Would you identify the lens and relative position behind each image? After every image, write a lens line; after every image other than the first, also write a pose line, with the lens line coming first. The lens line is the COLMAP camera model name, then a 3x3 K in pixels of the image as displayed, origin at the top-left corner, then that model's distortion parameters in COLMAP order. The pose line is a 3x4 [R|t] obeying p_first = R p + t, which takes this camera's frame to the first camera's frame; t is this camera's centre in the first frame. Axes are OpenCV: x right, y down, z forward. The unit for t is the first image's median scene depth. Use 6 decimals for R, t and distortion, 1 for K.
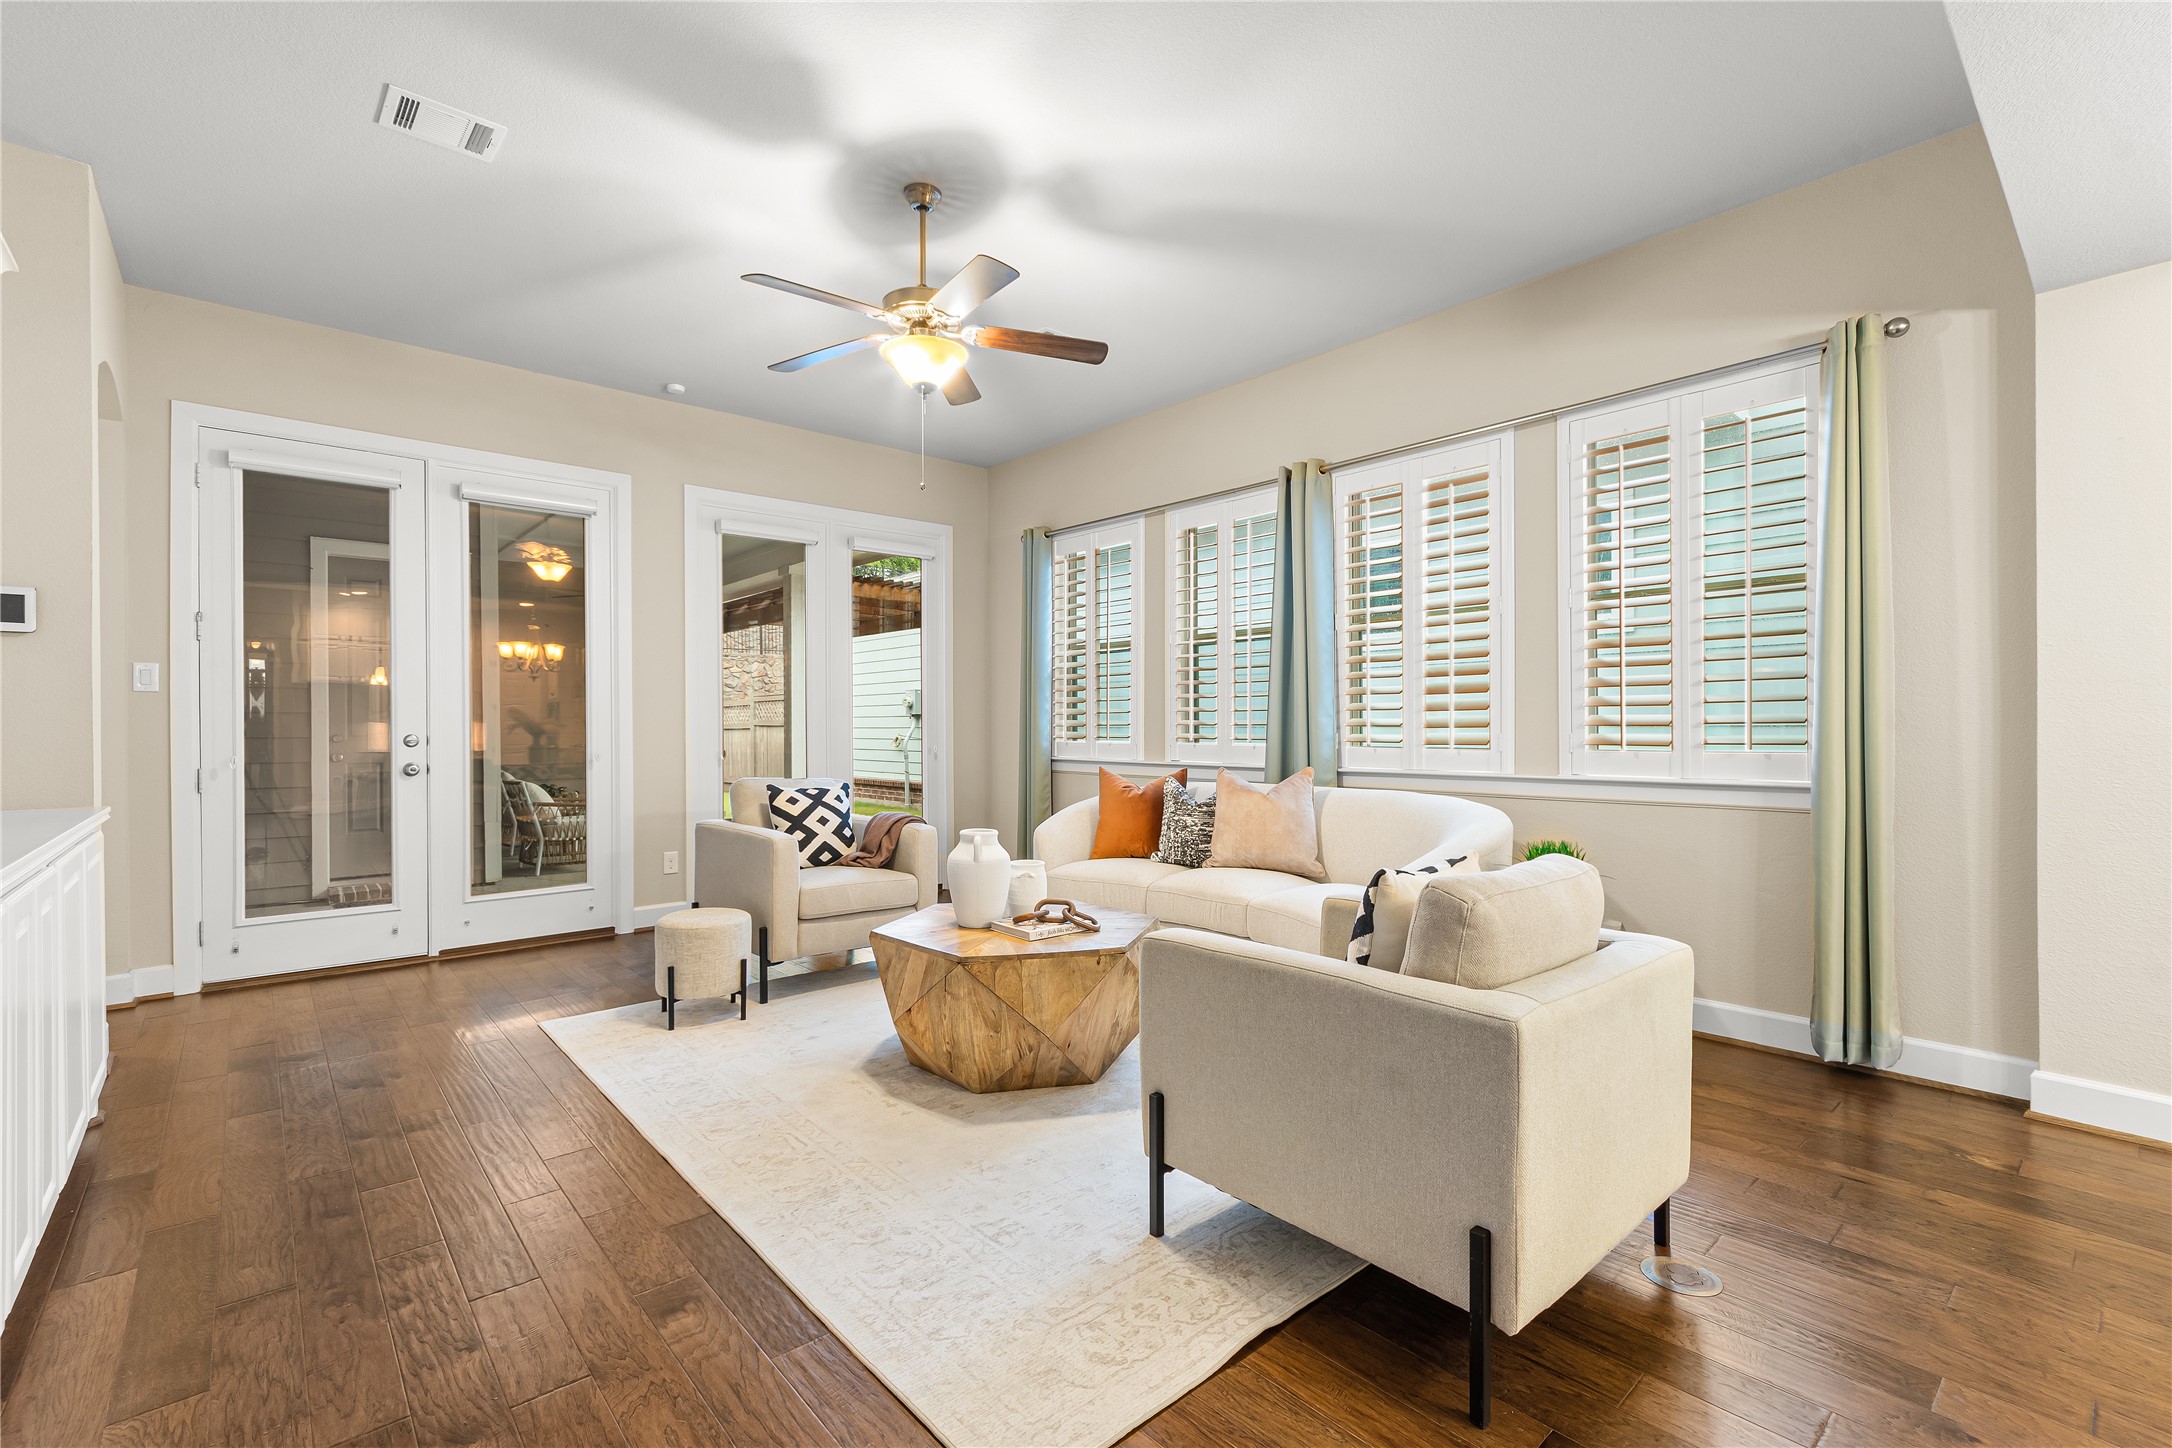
lens RADIAL K [[945.3, 0, 1089.8], [0, 945.3, 725.2], [0, 0, 1]] dist [-0.001155, -0.003472]
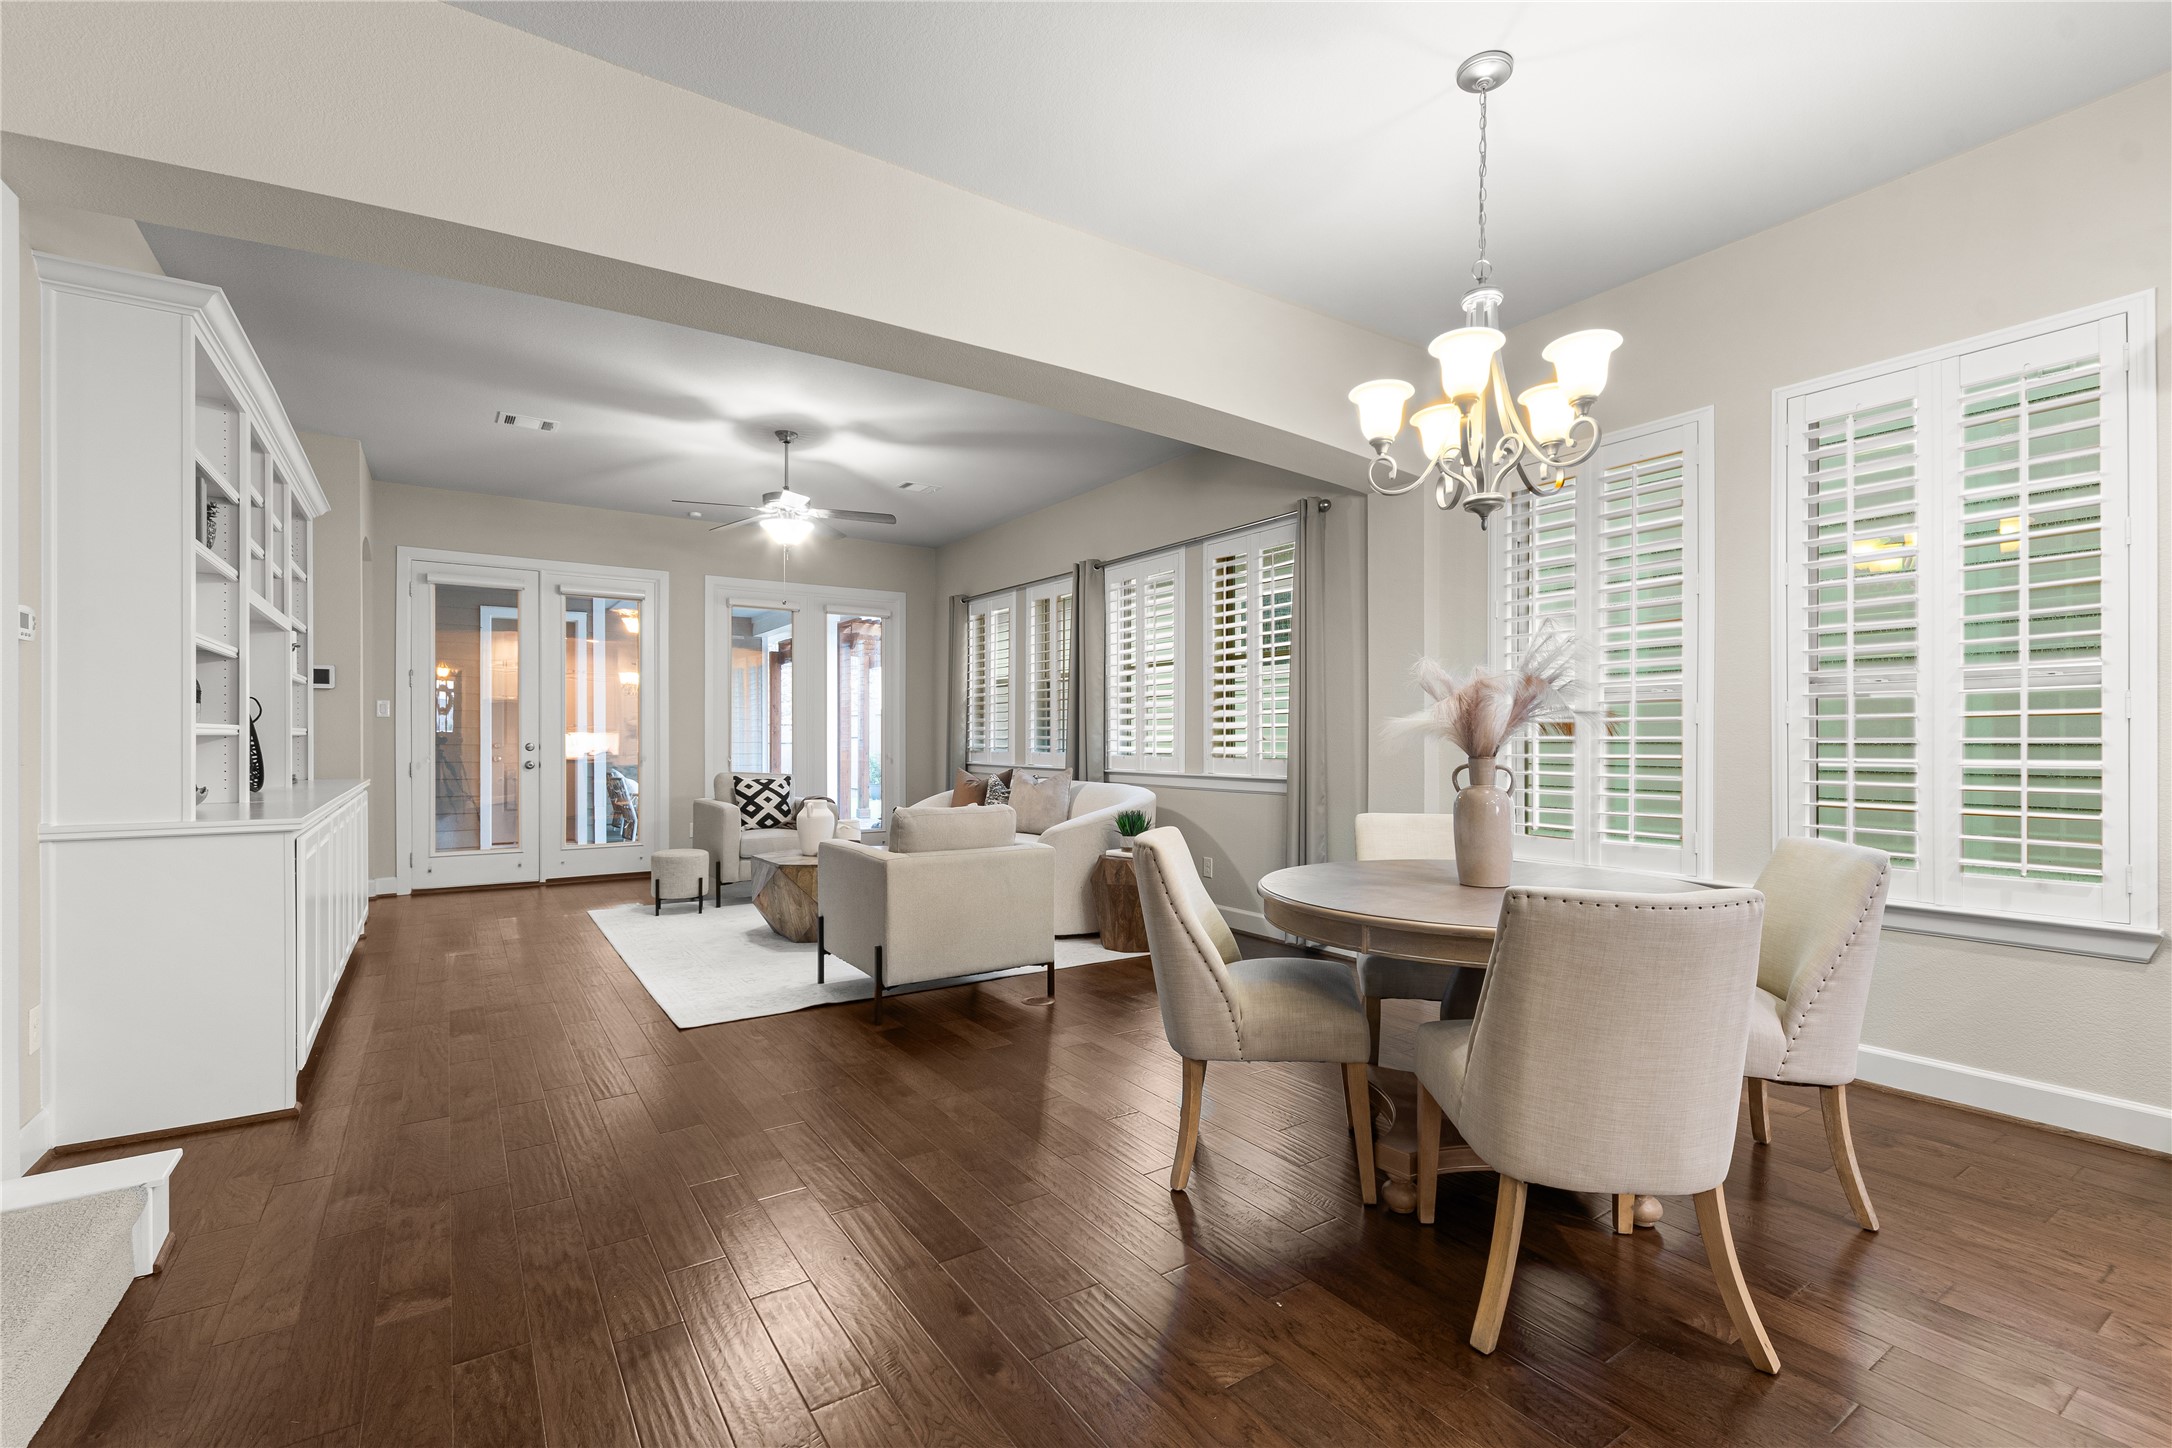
lens RADIAL K [[945.3, 0, 1087.9], [0, 945.3, 733.7], [0, 0, 1]] dist [-0.001155, -0.003472]
pose [[0.991100, 0.004079, -0.133055, 0.455444], [-0.004494, 0.999986, -0.002814, -0.005939], [0.133041, 0.003387, 0.991105, -0.486951]]
